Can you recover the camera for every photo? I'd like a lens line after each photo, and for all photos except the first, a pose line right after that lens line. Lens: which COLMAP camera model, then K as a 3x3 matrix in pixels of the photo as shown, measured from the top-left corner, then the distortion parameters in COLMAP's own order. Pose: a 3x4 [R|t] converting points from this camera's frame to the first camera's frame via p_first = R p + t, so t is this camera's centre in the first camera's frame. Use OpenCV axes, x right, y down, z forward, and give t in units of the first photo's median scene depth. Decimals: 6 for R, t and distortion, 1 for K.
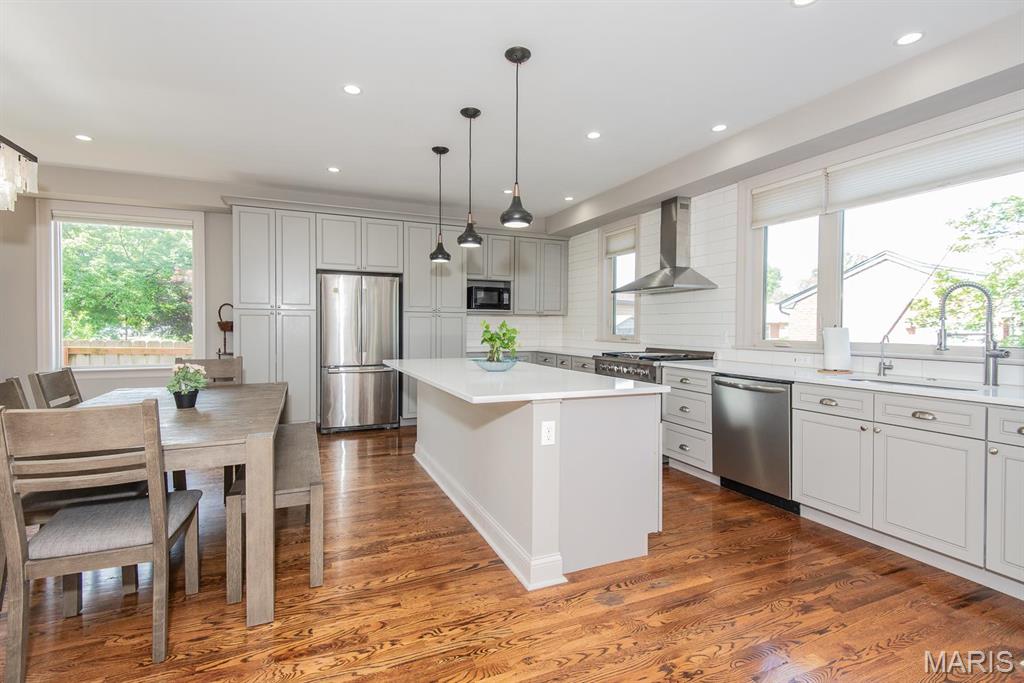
lens RADIAL K [[476.9, 0, 509.9], [0, 476.9, 294.8], [0, 0, 1]] dist [0.024317, -0.010385]
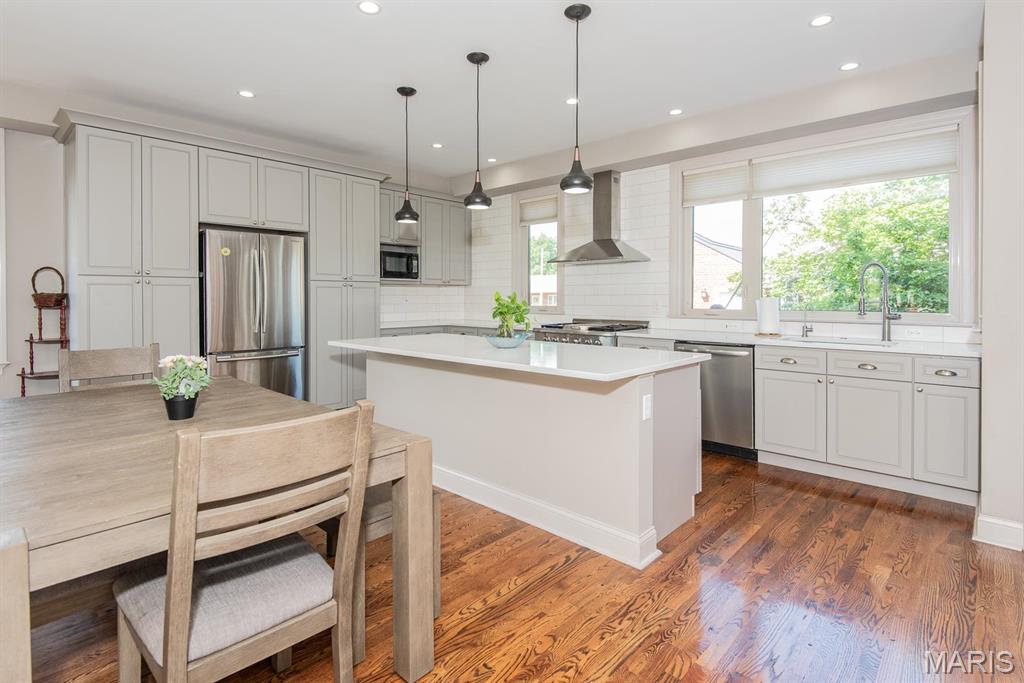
lens RADIAL K [[528.8, 0, 497.4], [0, 528.8, 259.8], [0, 0, 1]] dist [0.005883, -0.000244]
pose [[0.914910, 0.022906, 0.403008, -0.376844], [-0.021583, 0.999736, -0.007826, 0.000742], [-0.403082, -0.001538, 0.915163, 0.074312]]
